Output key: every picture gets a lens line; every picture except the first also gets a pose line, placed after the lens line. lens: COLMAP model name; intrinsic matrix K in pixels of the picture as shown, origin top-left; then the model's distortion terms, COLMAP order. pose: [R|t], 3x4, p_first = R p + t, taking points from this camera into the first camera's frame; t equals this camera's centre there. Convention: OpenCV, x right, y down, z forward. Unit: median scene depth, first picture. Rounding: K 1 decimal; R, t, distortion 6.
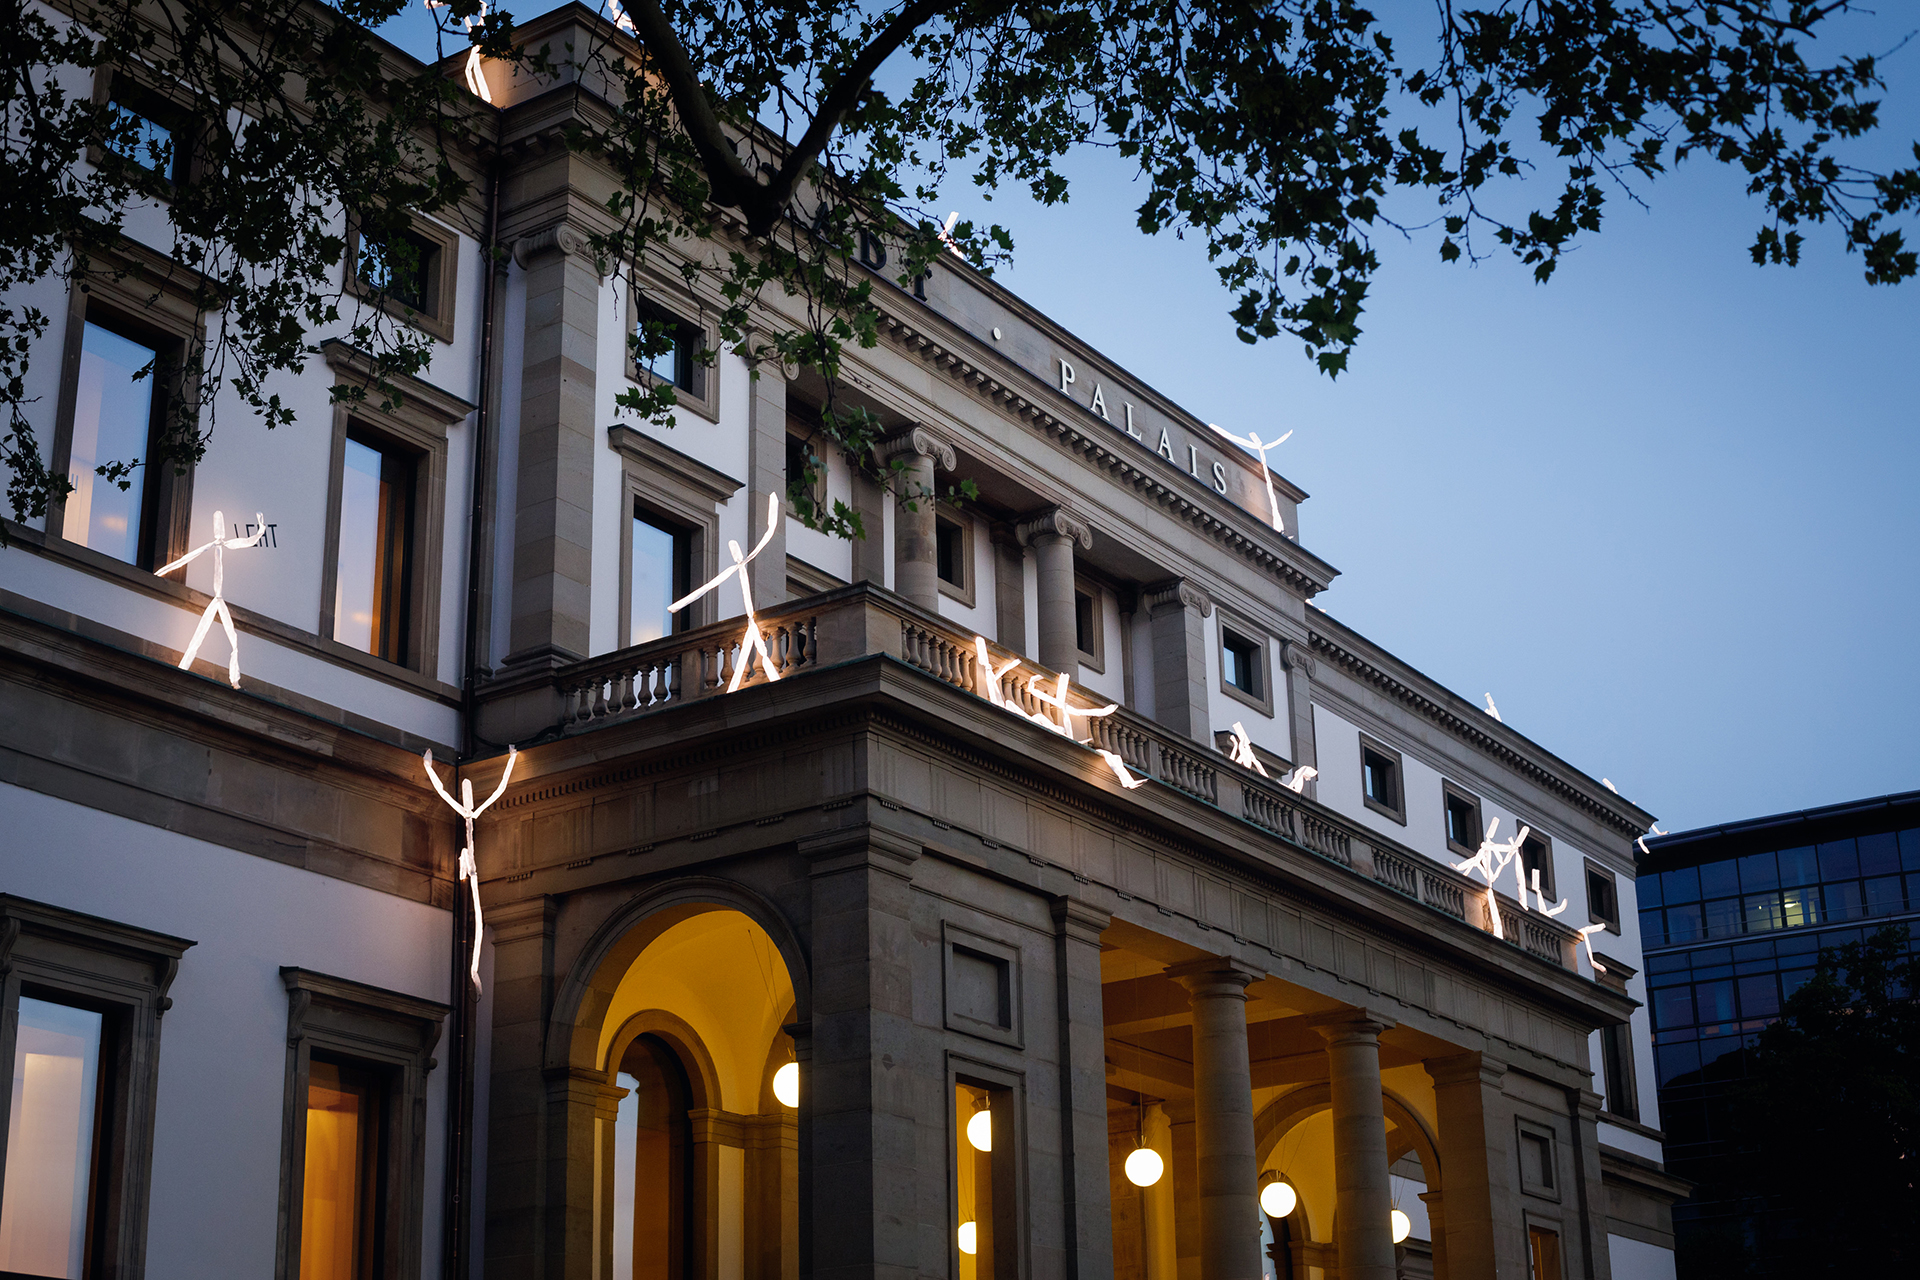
lens RADIAL K [[2758.0, 0, 960.7], [0, 2758.0, 651.4], [0, 0, 1]] dist [-0.112108, 0.000000]
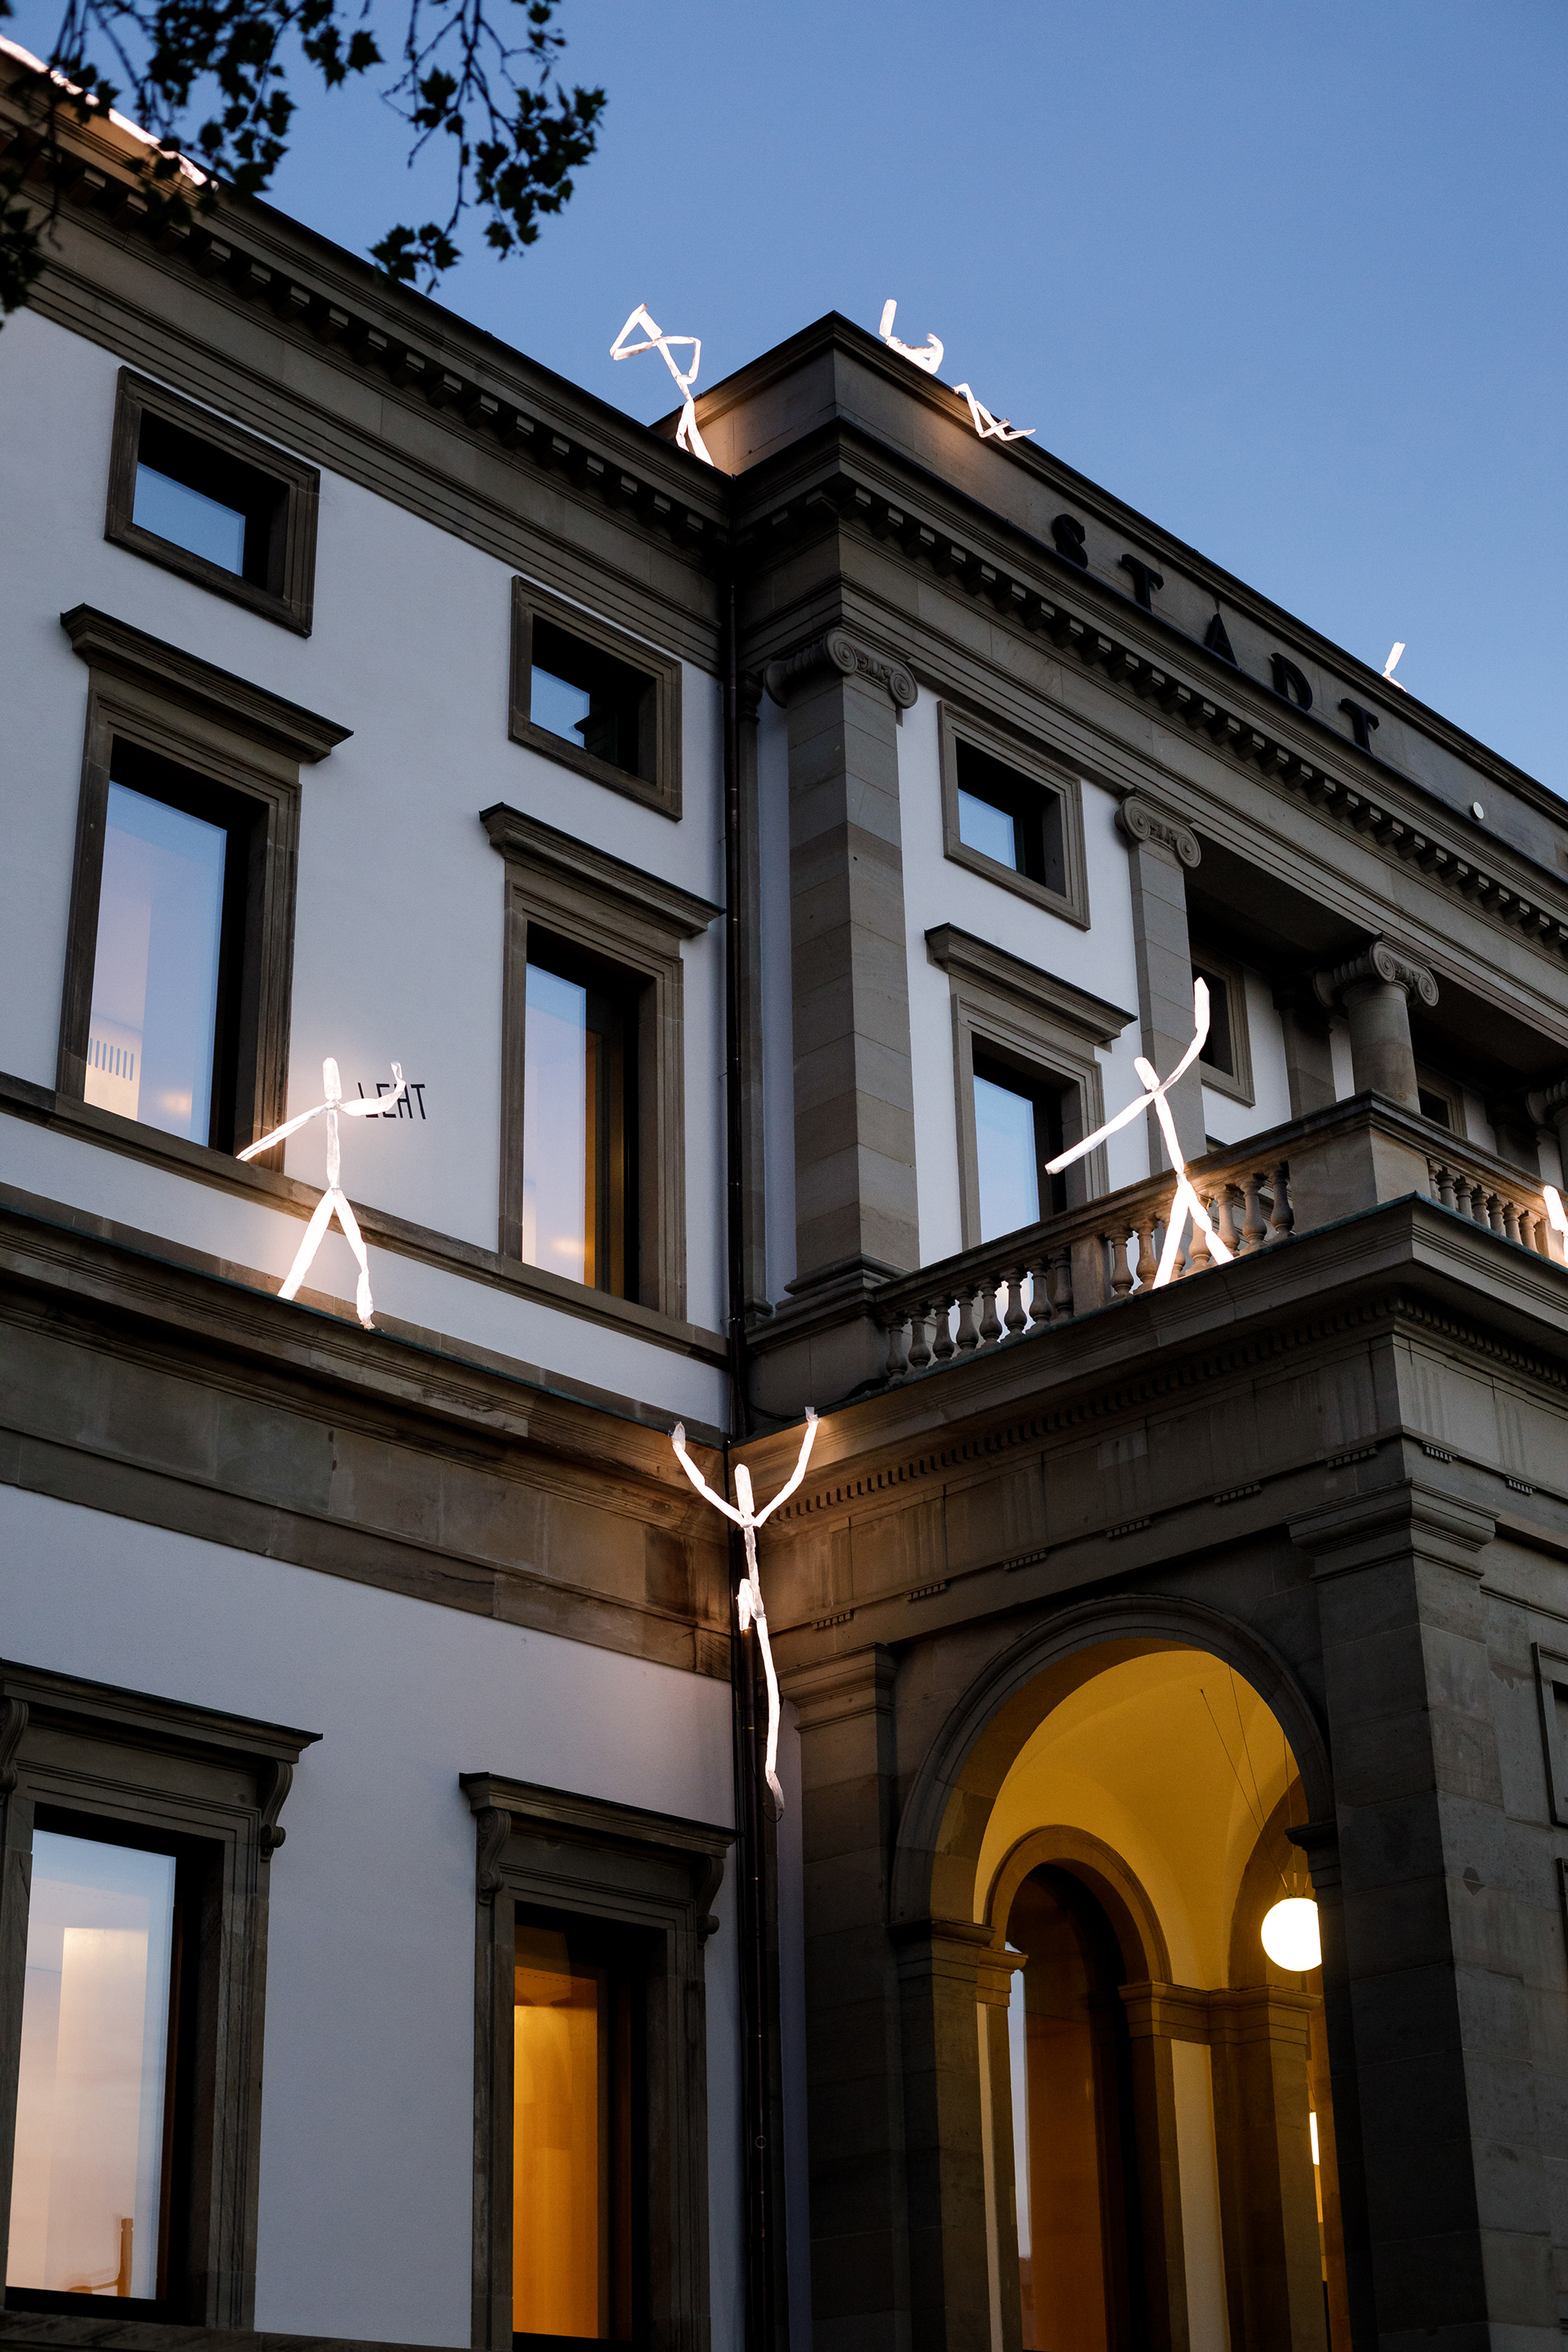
lens RADIAL K [[3378.5, 0, 788.3], [0, 3378.5, 1167.1], [0, 0, 1]] dist [-0.112108, 0.000000]
pose [[0.985261, -0.071207, -0.155535, -0.045198], [0.058211, 0.994543, -0.086575, 0.047153], [0.160851, 0.076246, 0.984029, 0.241637]]
